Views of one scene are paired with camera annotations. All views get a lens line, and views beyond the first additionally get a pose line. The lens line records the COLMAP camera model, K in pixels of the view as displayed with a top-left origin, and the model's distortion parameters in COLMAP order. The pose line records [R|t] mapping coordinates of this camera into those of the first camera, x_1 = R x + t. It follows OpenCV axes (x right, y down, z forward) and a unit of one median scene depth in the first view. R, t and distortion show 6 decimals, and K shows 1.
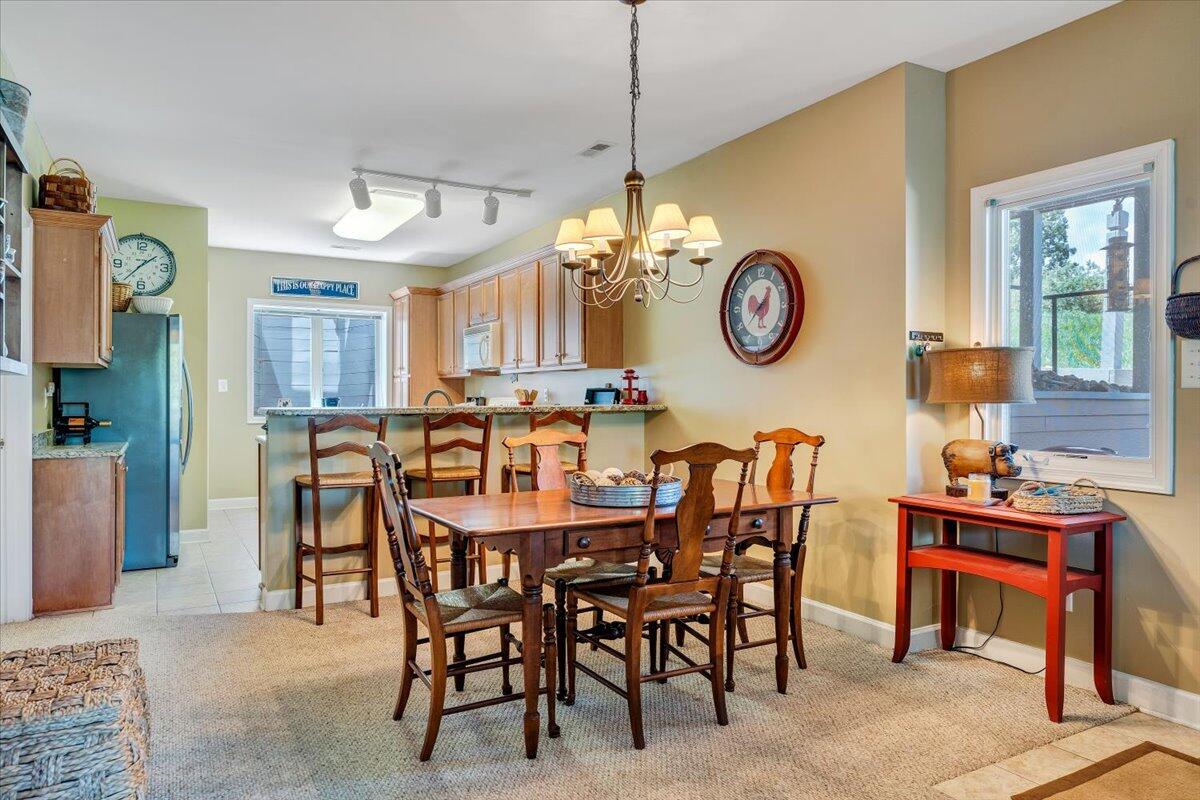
lens RADIAL K [[775.1, 0, 593.6], [0, 775.1, 396.4], [0, 0, 1]] dist [0.003883, -0.000869]
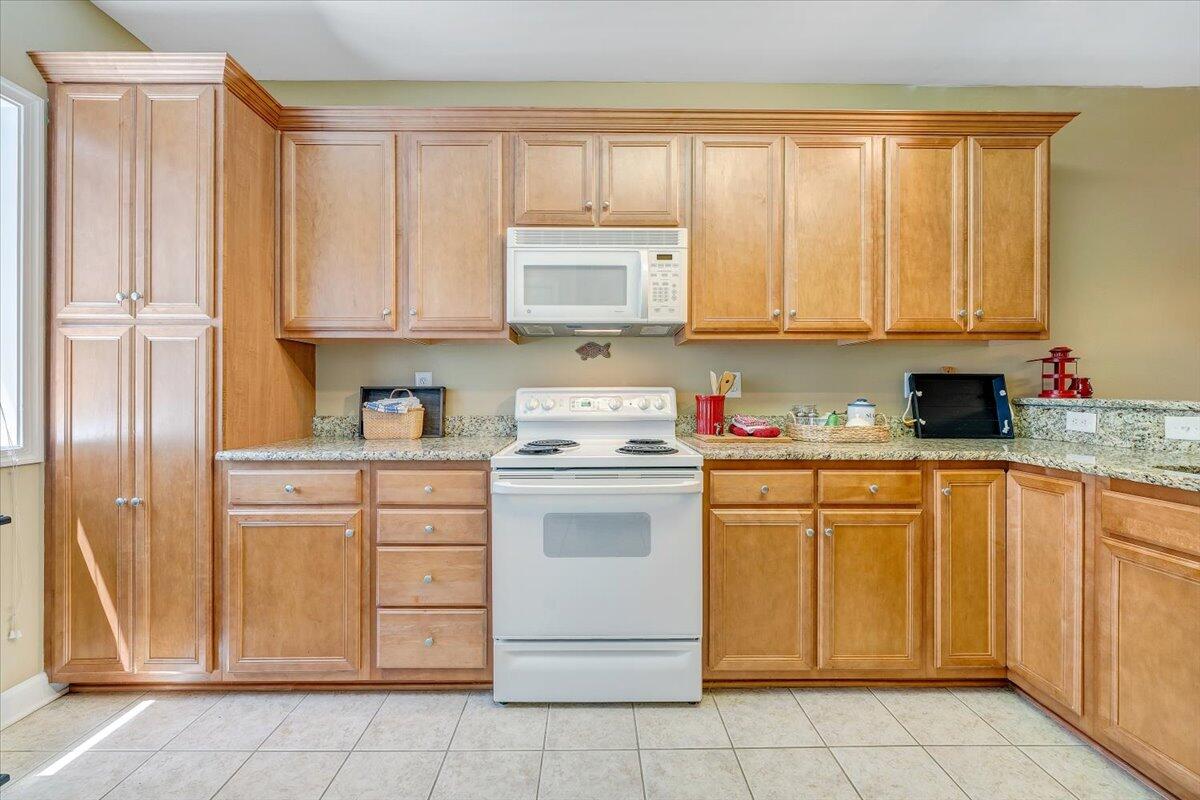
lens RADIAL K [[485.3, 0, 595.8], [0, 485.3, 393.6], [0, 0, 1]] dist [-0.000838, 0.000047]
pose [[0.476801, 0.001496, 0.879010, -0.628714], [-0.000911, 0.999999, -0.001208, 0.008903], [-0.879011, -0.000225, 0.476801, 1.367239]]
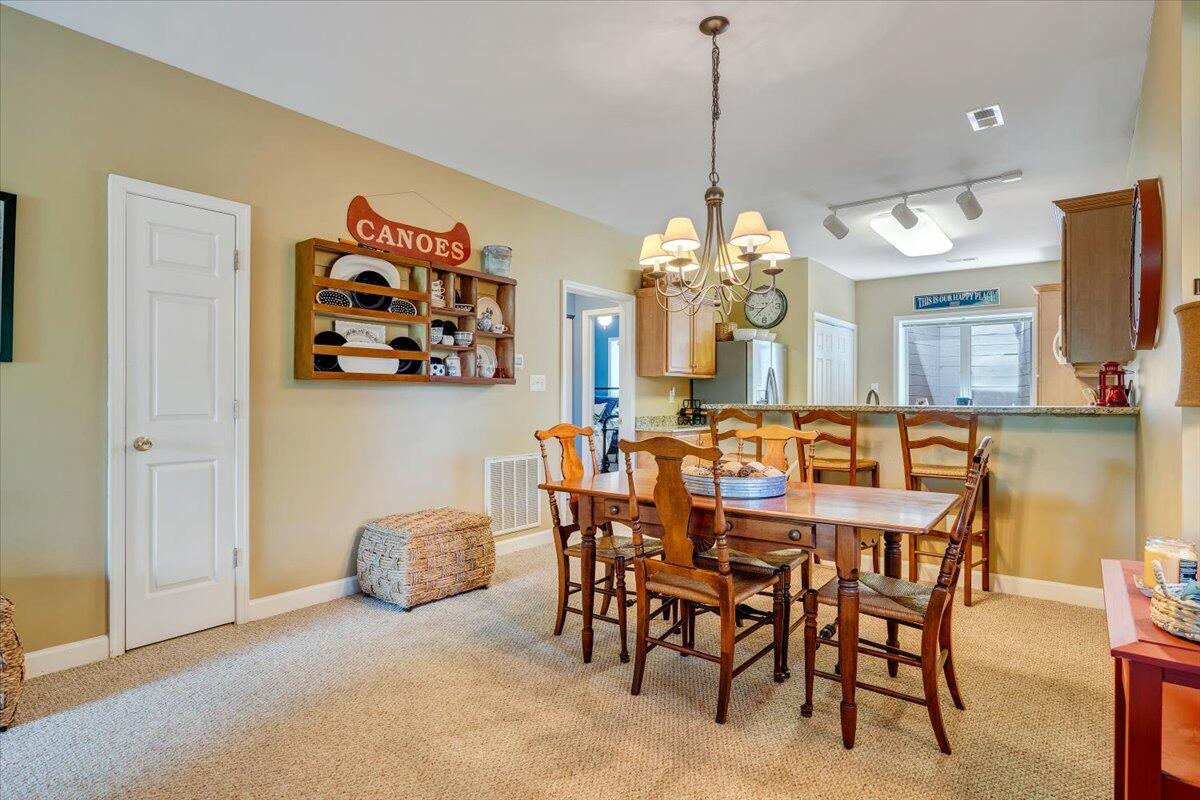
lens RADIAL K [[629.2, 0, 600.2], [0, 629.2, 397.3], [0, 0, 1]] dist [0.009196, -0.001368]
pose [[0.392356, 0.001949, -0.919811, 0.510884], [-0.002940, 0.999995, 0.000865, 0.002604], [0.919809, 0.002365, 0.392360, 0.322440]]
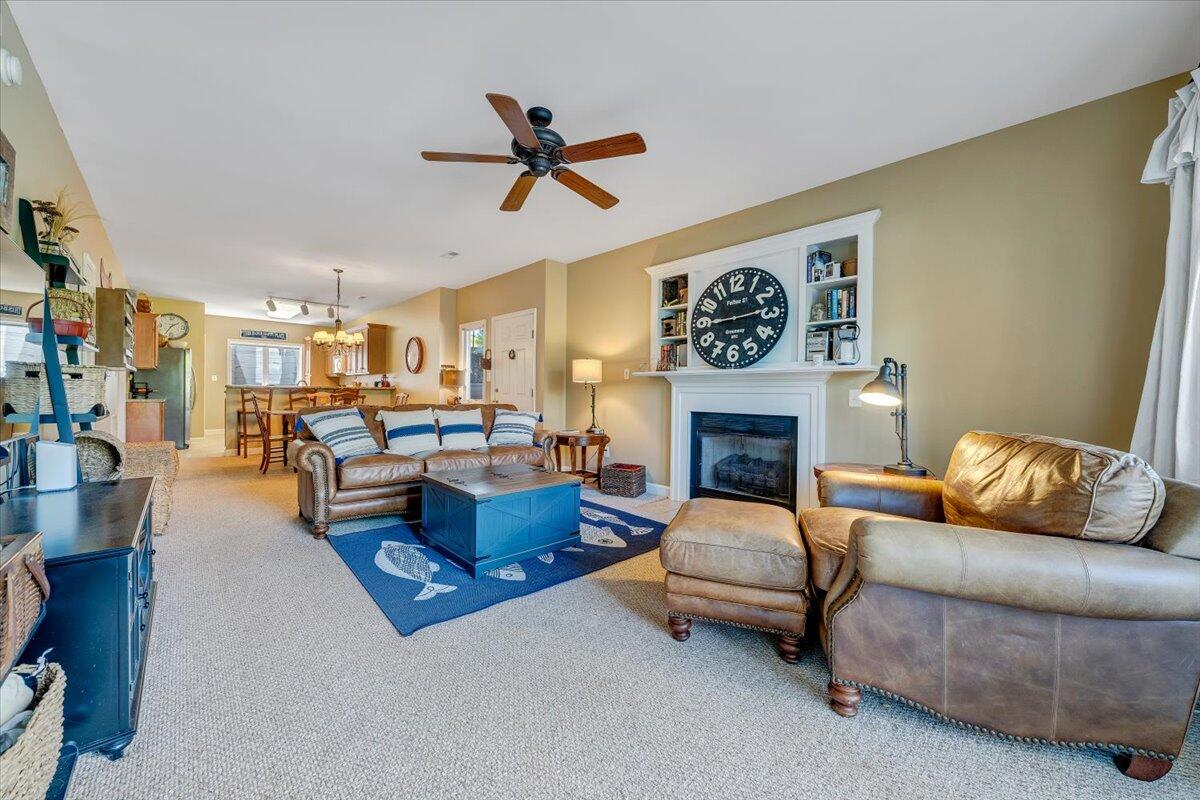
lens RADIAL K [[440.3, 0, 595.5], [0, 440.3, 396.9], [0, 0, 1]] dist [-0.003410, -0.000562]
pose [[0.968779, 0.009008, 0.247764, 0.454726], [-0.012196, 0.999861, 0.011334, 0.021452], [-0.247627, -0.014002, 0.968754, -0.825308]]
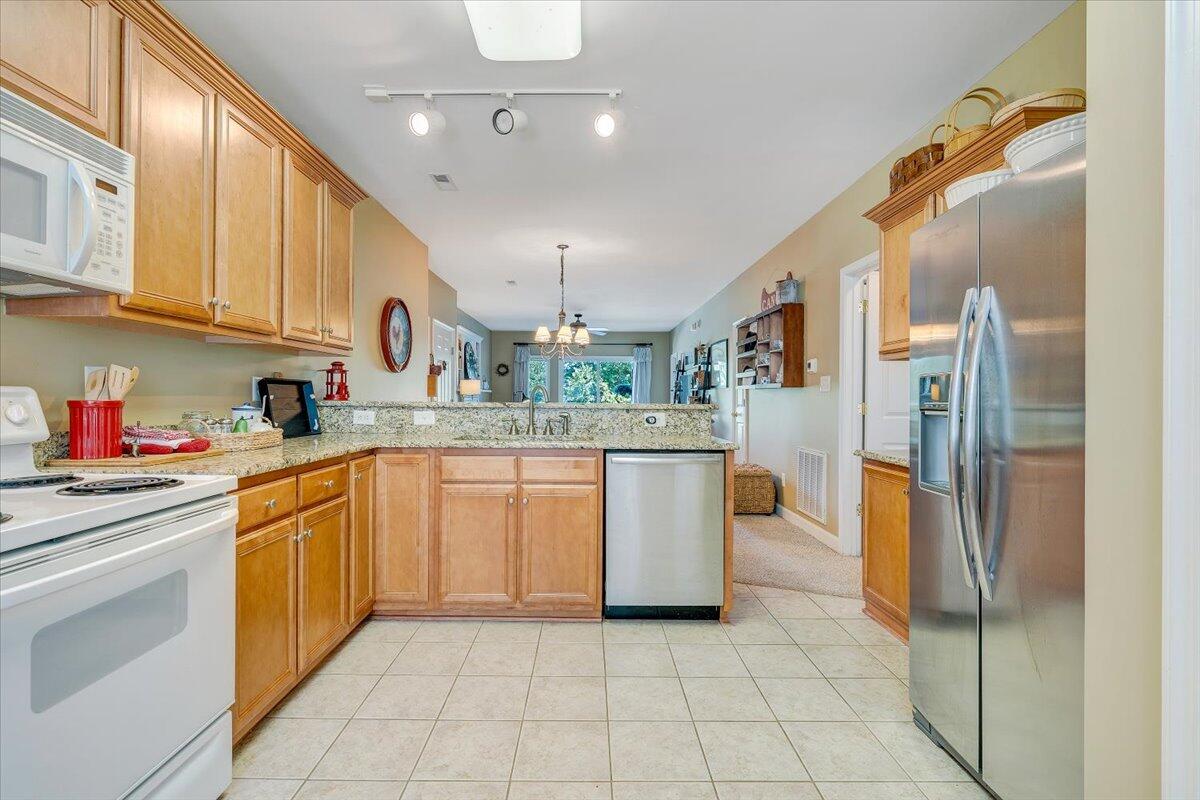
lens RADIAL K [[537.6, 0, 589.9], [0, 537.6, 400.6], [0, 0, 1]] dist [0.000852, -0.001470]
pose [[-0.873331, -0.006704, 0.487080, -0.612988], [-0.003983, 0.999970, 0.006622, 0.006553], [-0.487110, 0.003843, -0.873332, 1.663070]]
